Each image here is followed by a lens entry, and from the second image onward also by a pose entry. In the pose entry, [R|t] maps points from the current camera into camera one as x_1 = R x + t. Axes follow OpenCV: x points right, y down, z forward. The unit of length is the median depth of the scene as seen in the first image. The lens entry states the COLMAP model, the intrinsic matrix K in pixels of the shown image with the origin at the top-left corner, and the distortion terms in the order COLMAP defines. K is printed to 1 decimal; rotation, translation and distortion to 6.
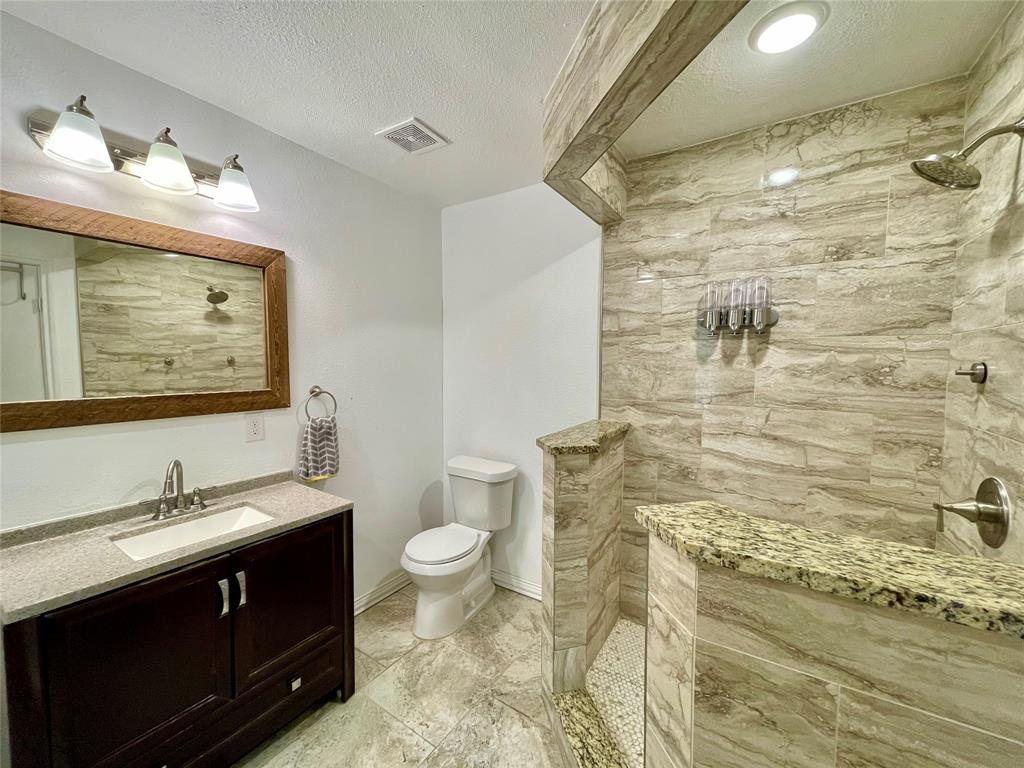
lens RADIAL K [[413.3, 0, 502.4], [0, 413.3, 382.2], [0, 0, 1]] dist [-0.006931, -0.001372]
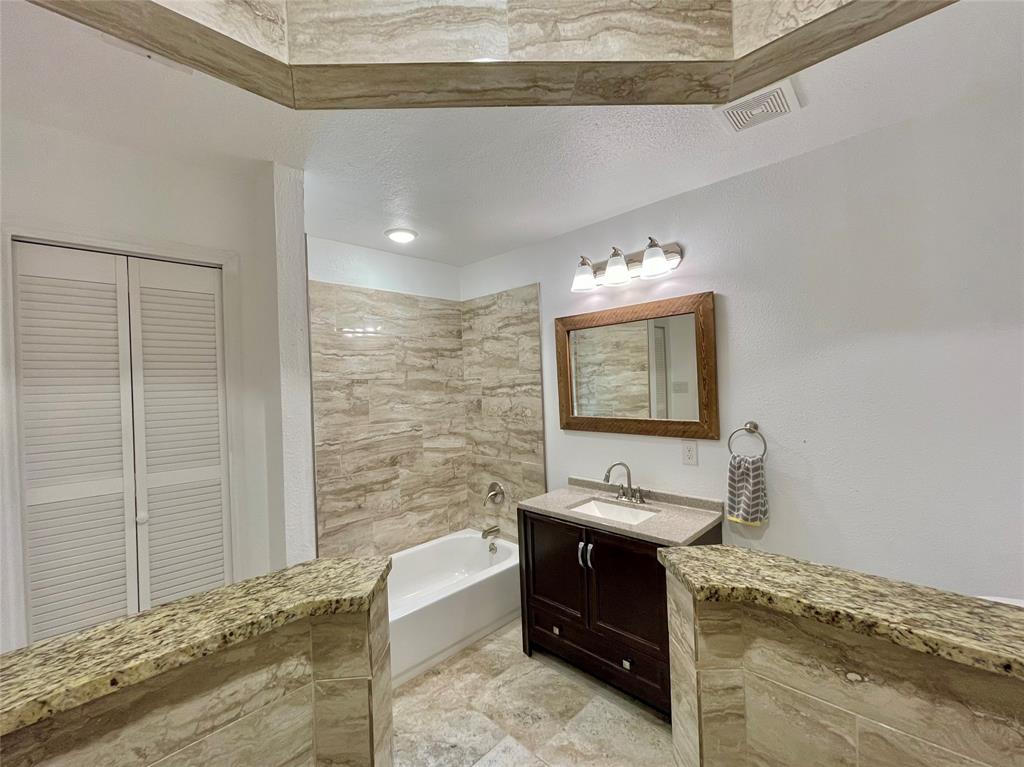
lens RADIAL K [[413.3, 0, 501.3], [0, 413.3, 384.8], [0, 0, 1]] dist [-0.006931, -0.001372]
pose [[-0.180832, -0.000680, -0.983514, 1.490561], [-0.018830, 0.999819, 0.002771, -0.175409], [0.983334, 0.019021, -0.180812, 1.637621]]
